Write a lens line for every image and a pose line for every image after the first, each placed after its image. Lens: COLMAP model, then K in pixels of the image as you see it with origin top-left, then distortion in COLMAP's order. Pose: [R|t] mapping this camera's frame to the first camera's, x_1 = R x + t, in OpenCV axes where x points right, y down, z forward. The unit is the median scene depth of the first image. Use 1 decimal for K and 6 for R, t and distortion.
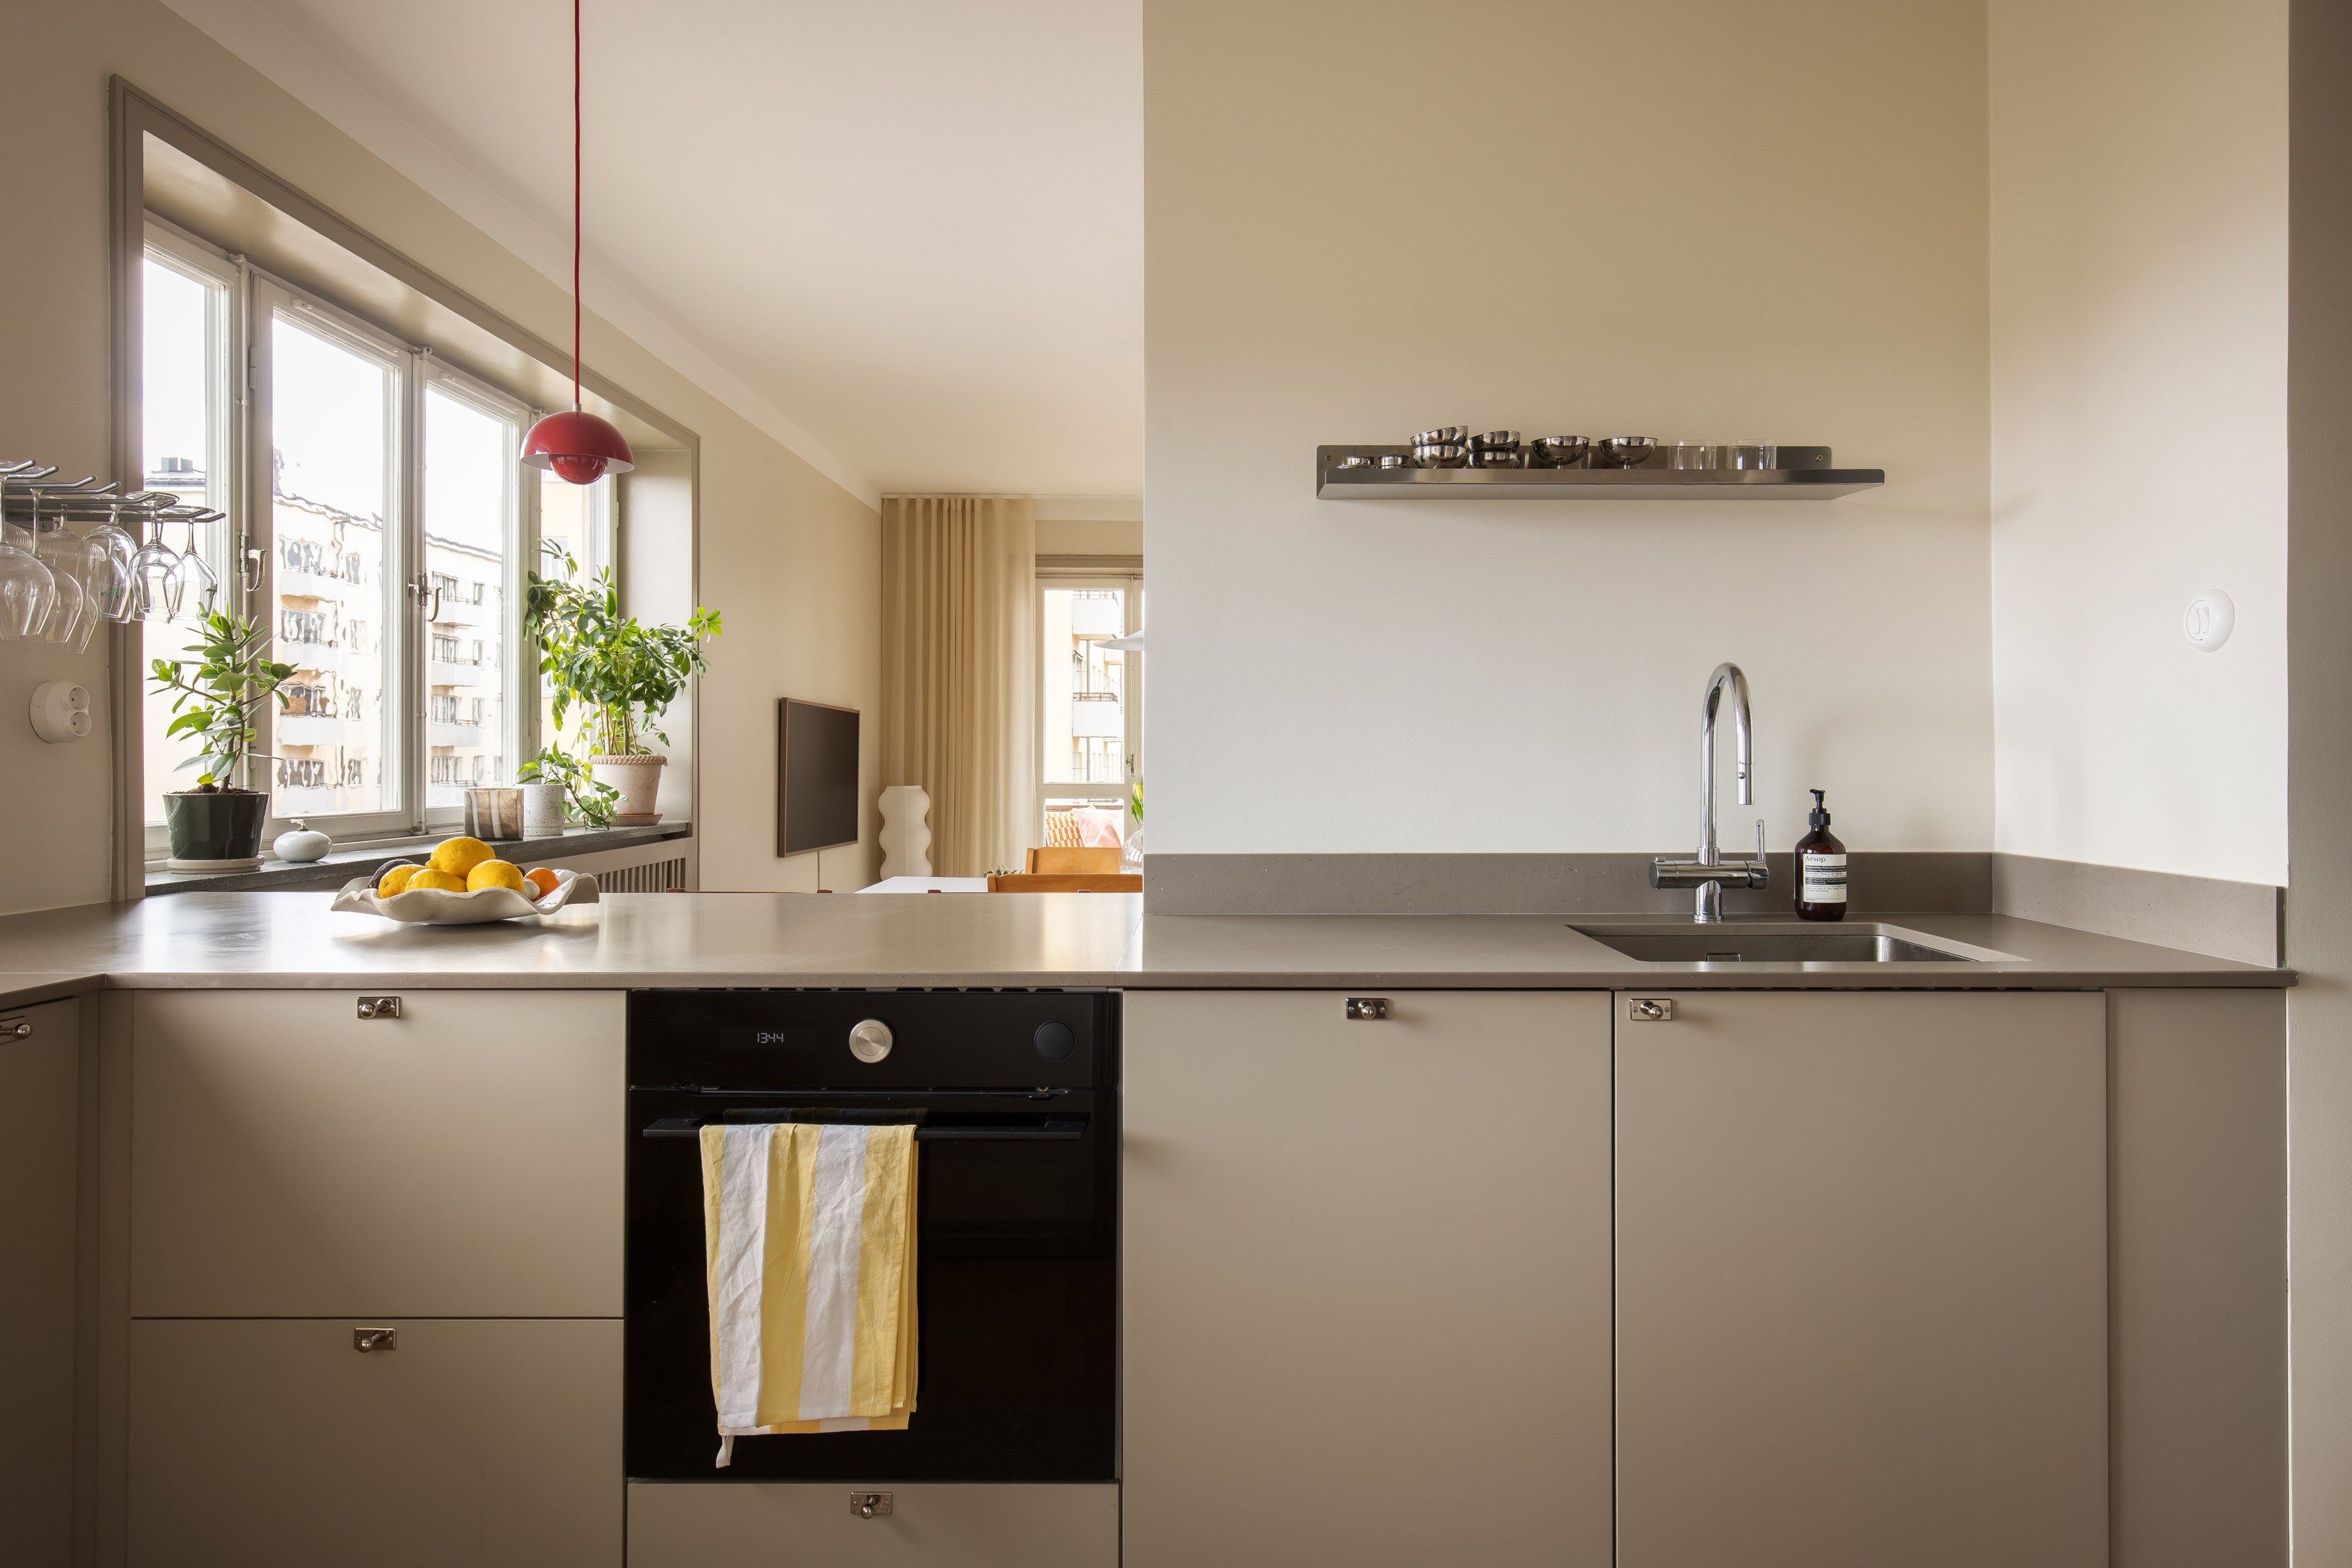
lens RADIAL K [[1355.4, 0, 1224.0], [0, 1355.4, 752.5], [0, 0, 1]] dist [0.000098, 0.000286]
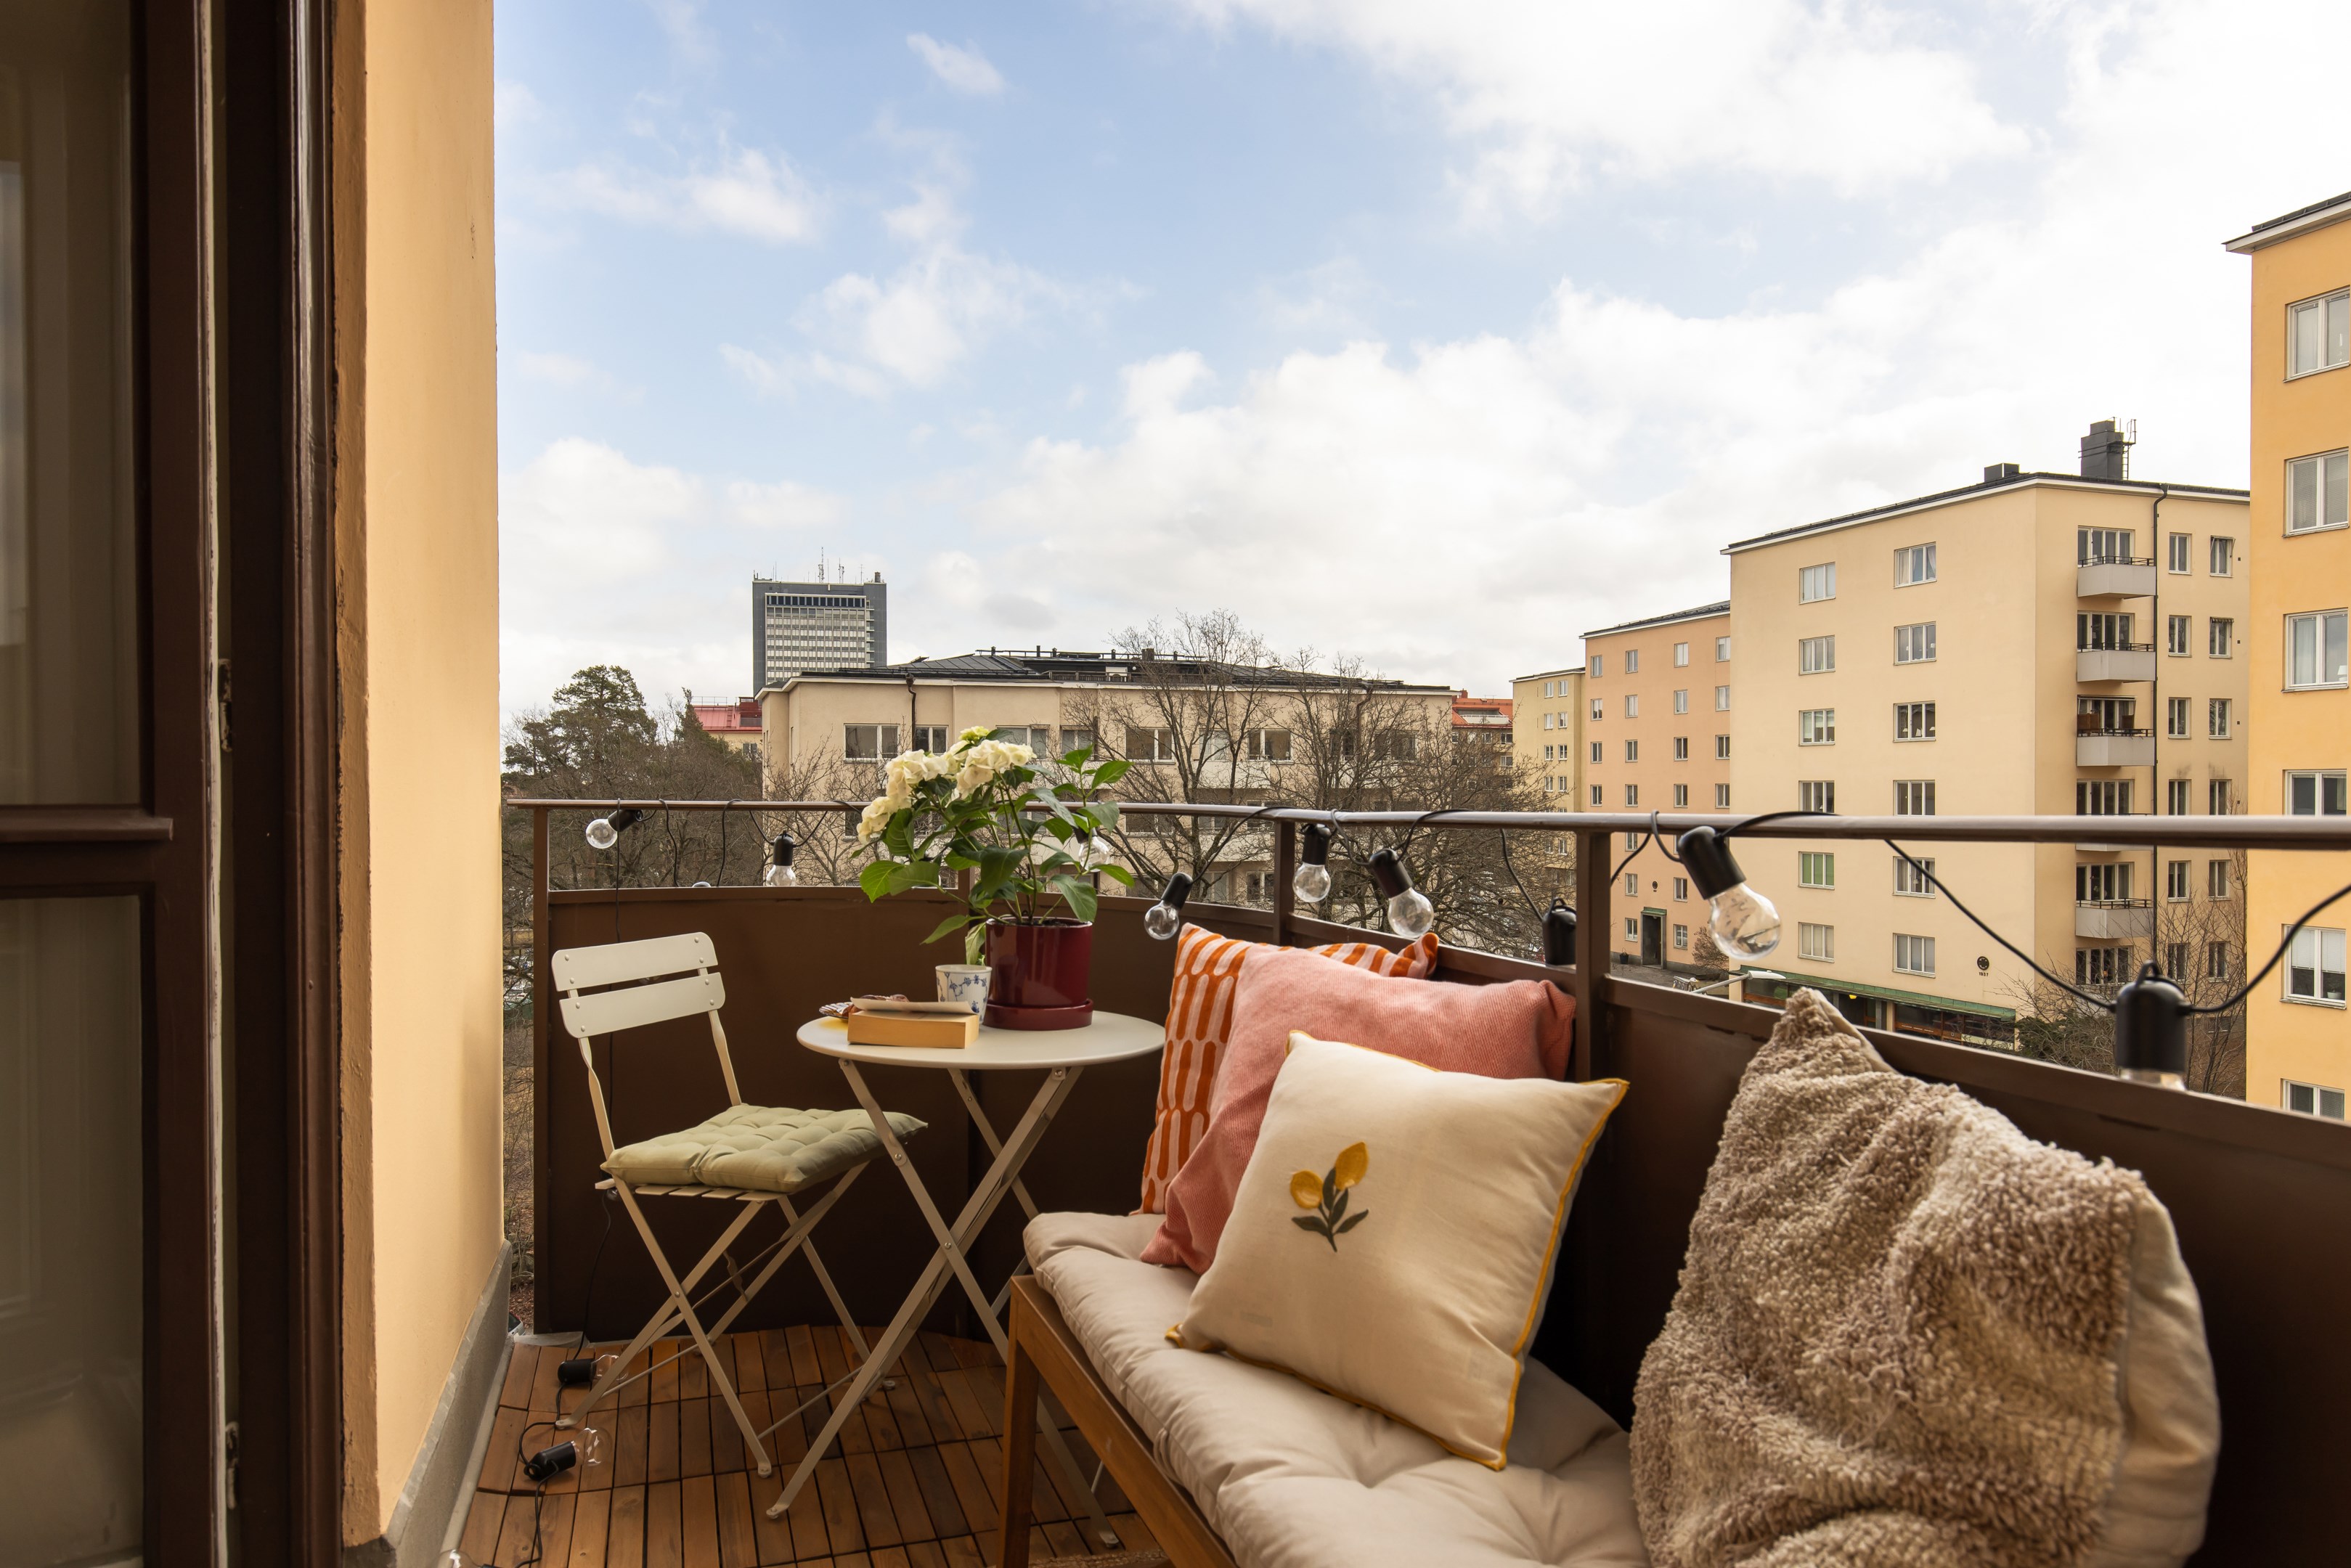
lens RADIAL K [[1462.2, 0, 1170.8], [0, 1462.2, 801.1], [0, 0, 1]] dist [0.001583, 0.000105]
pose [[0.317469, 0.007423, -0.948240, 0.186564], [0.006414, 0.999930, 0.009975, 0.047233], [0.948247, -0.009249, 0.317399, 2.292896]]
